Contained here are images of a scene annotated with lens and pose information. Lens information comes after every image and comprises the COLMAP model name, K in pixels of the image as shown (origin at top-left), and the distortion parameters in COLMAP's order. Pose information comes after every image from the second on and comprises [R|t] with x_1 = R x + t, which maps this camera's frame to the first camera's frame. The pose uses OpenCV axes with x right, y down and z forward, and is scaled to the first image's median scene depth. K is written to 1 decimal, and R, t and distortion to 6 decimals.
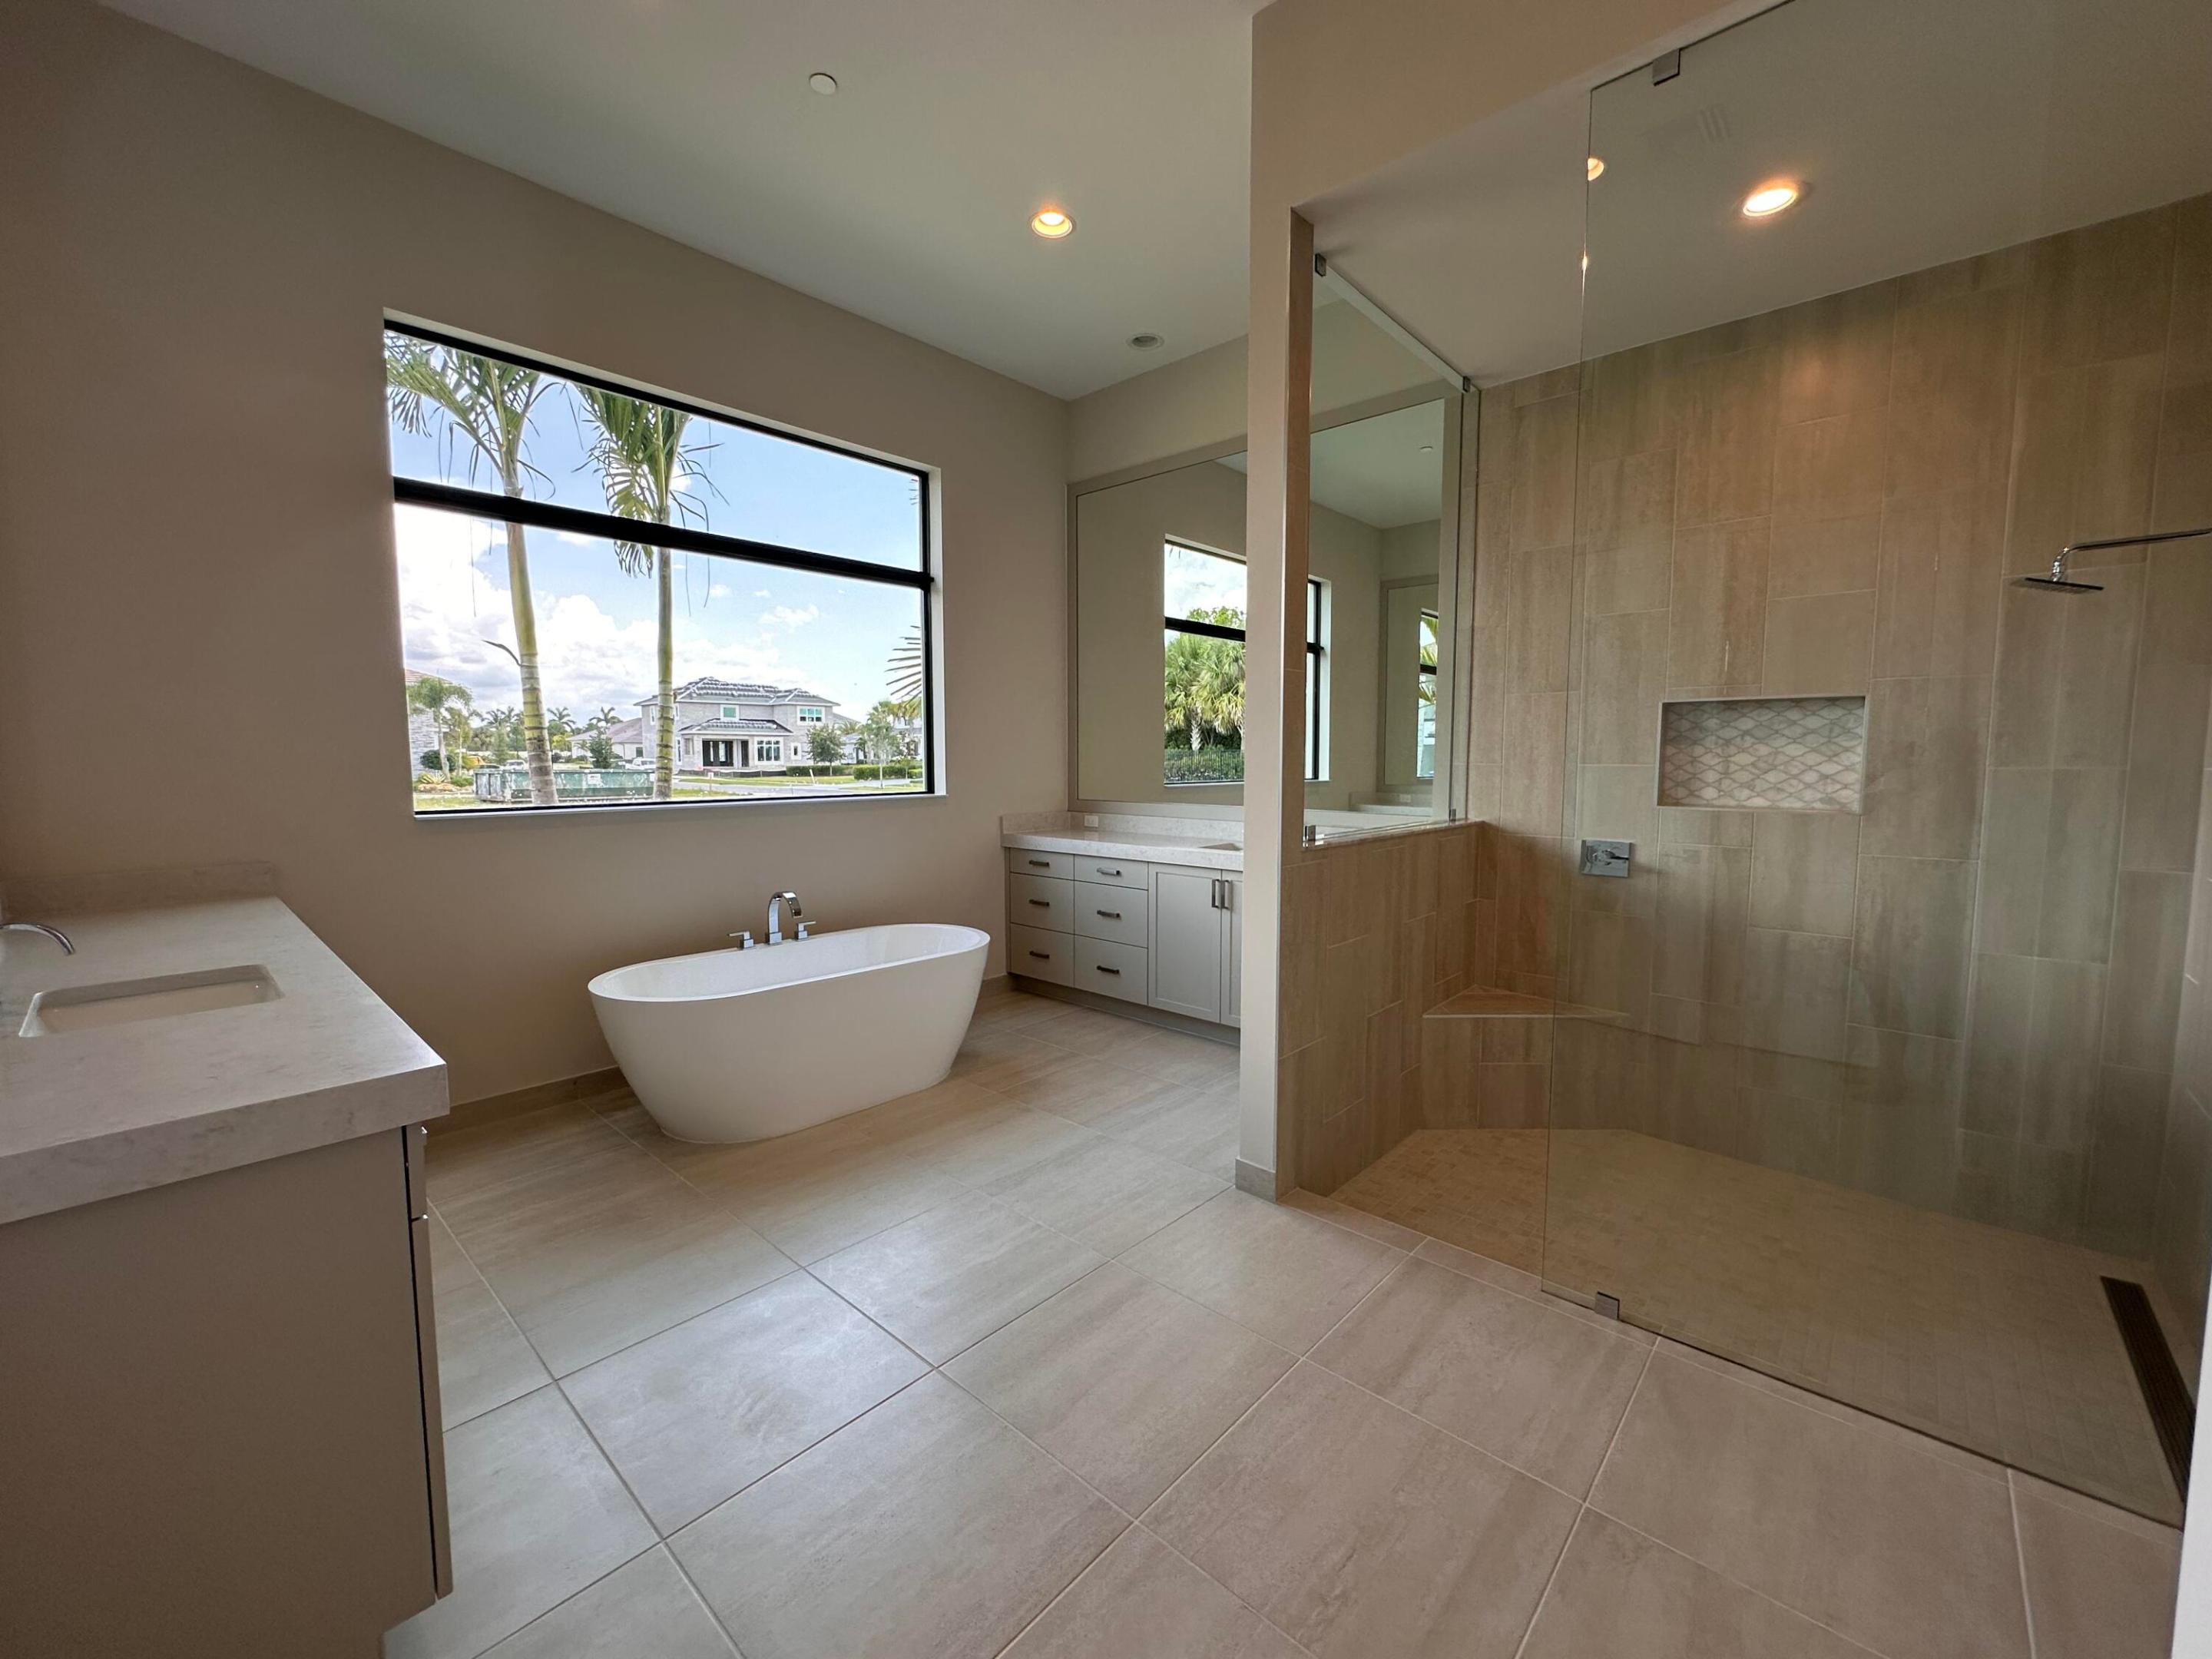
lens RADIAL K [[887.3, 0, 1105.0], [0, 887.3, 828.9], [0, 0, 1]] dist [-0.003679, 0.000380]
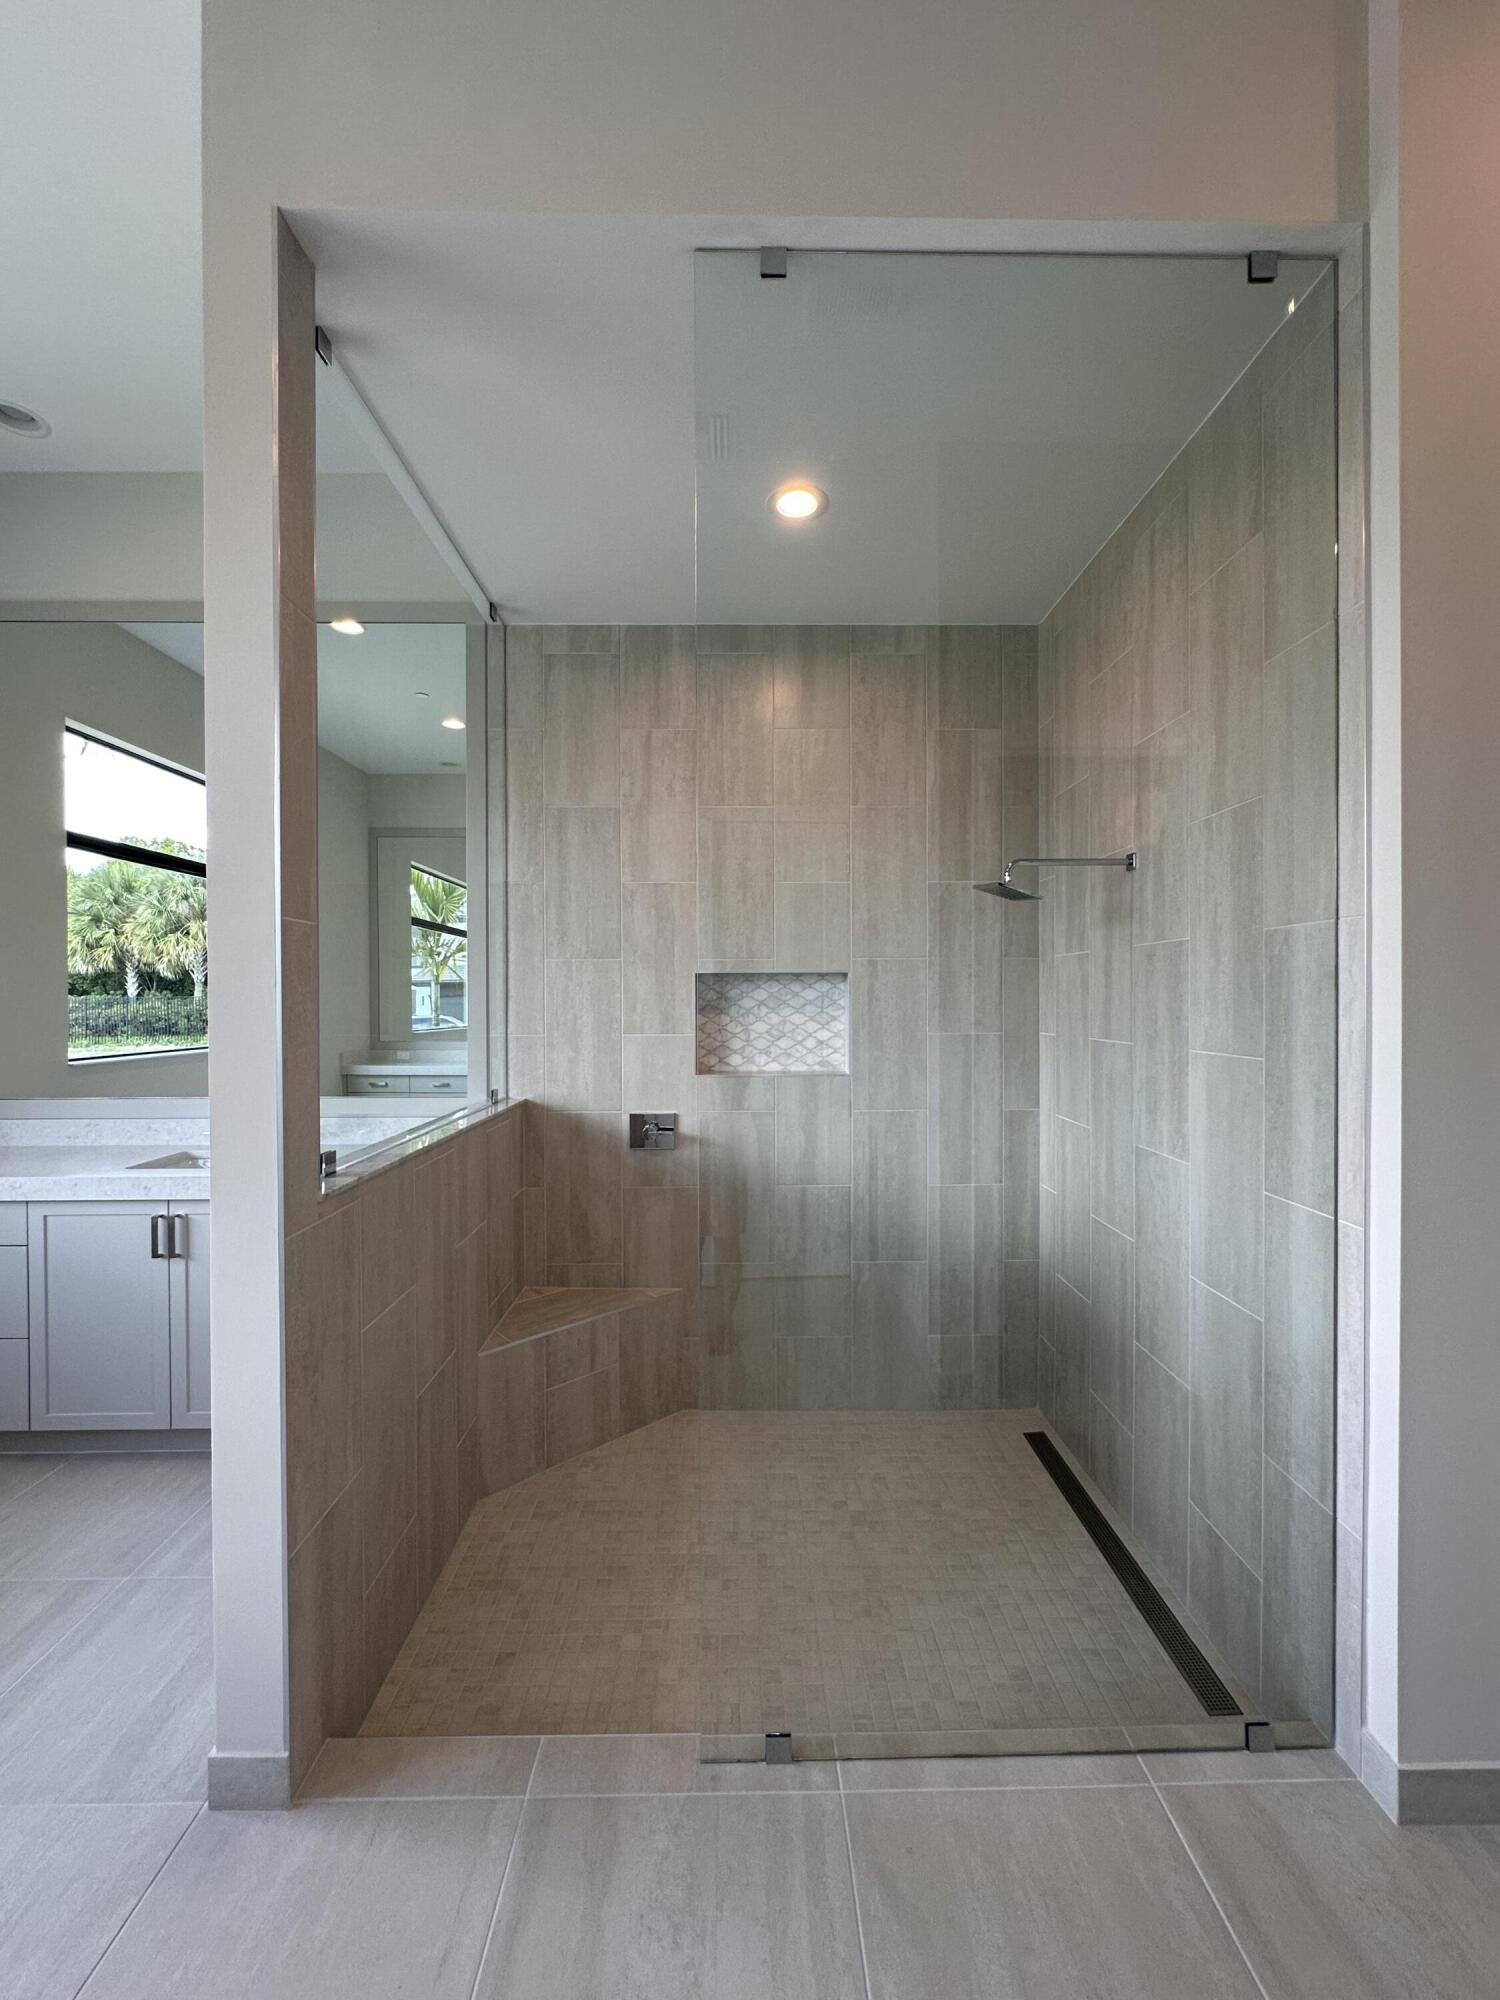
lens RADIAL K [[802.3, 0, 750.0], [0, 802.3, 1000.0], [0, 0, 1]] dist [-0.003679, 0.000380]
pose [[0.726110, -0.005955, 0.687553, 0.040034], [0.061787, 0.996482, -0.056621, -0.052869], [-0.684797, 0.083595, 0.723923, 0.278122]]
